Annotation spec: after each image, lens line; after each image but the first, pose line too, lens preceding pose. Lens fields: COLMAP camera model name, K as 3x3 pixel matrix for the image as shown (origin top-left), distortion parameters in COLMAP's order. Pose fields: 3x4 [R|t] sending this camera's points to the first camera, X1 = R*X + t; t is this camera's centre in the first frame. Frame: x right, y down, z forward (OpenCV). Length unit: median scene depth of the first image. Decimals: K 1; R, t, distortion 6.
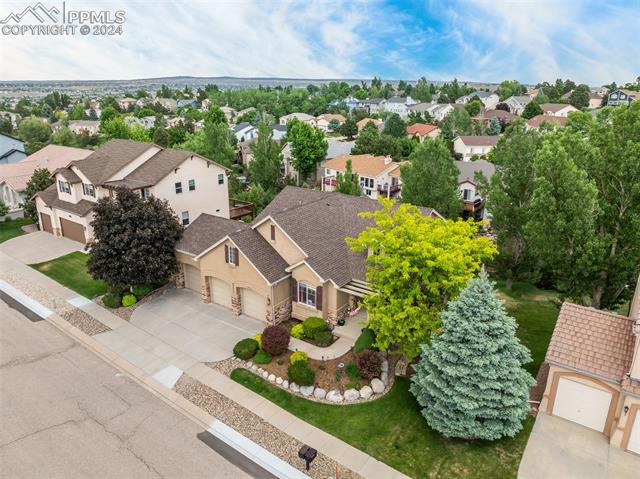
lens RADIAL K [[453.4, 0, 320.0], [0, 453.4, 236.5], [0, 0, 1]] dist [-0.046432, 0.023417]
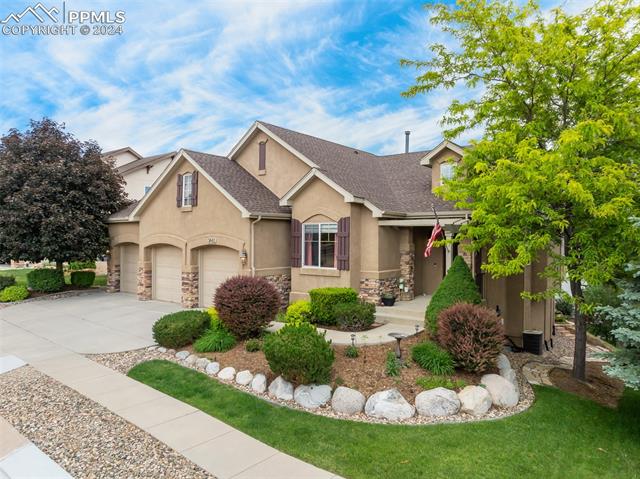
lens RADIAL K [[453.4, 0, 319.6], [0, 453.4, 235.0], [0, 0, 1]] dist [-0.046432, 0.023417]
pose [[0.999078, 0.002338, -0.042864, -0.006567], [-0.015945, 0.947289, -0.319983, 0.282012], [0.039856, 0.320371, 0.946453, 0.509370]]
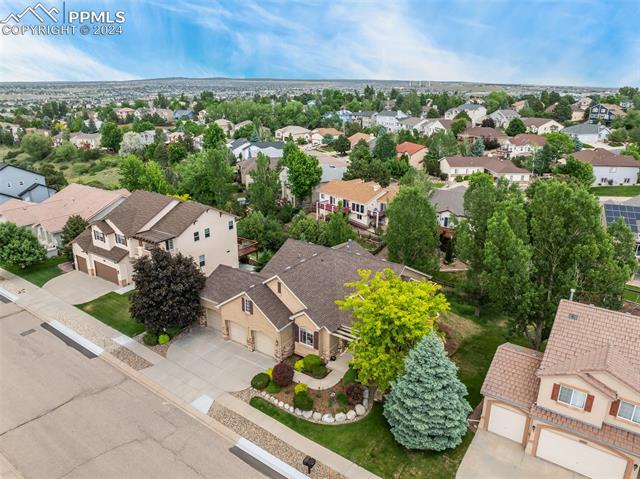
lens RADIAL K [[453.4, 0, 320.3], [0, 453.4, 237.0], [0, 0, 1]] dist [-0.046432, 0.023417]
pose [[0.999902, -0.007175, 0.012052, -0.002932], [0.007153, 0.999973, 0.001841, -0.159469], [-0.012065, -0.001755, 0.999926, -0.290494]]
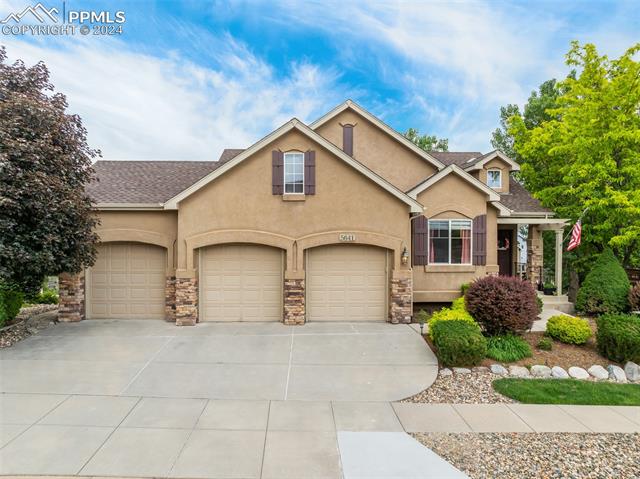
lens RADIAL K [[453.4, 0, 322.2], [0, 453.4, 240.9], [0, 0, 1]] dist [-0.046432, 0.023417]
pose [[0.783086, -0.013150, 0.621775, -0.461943], [0.192185, 0.955959, -0.221827, 0.213235], [-0.591474, 0.293205, 0.751125, 0.700336]]
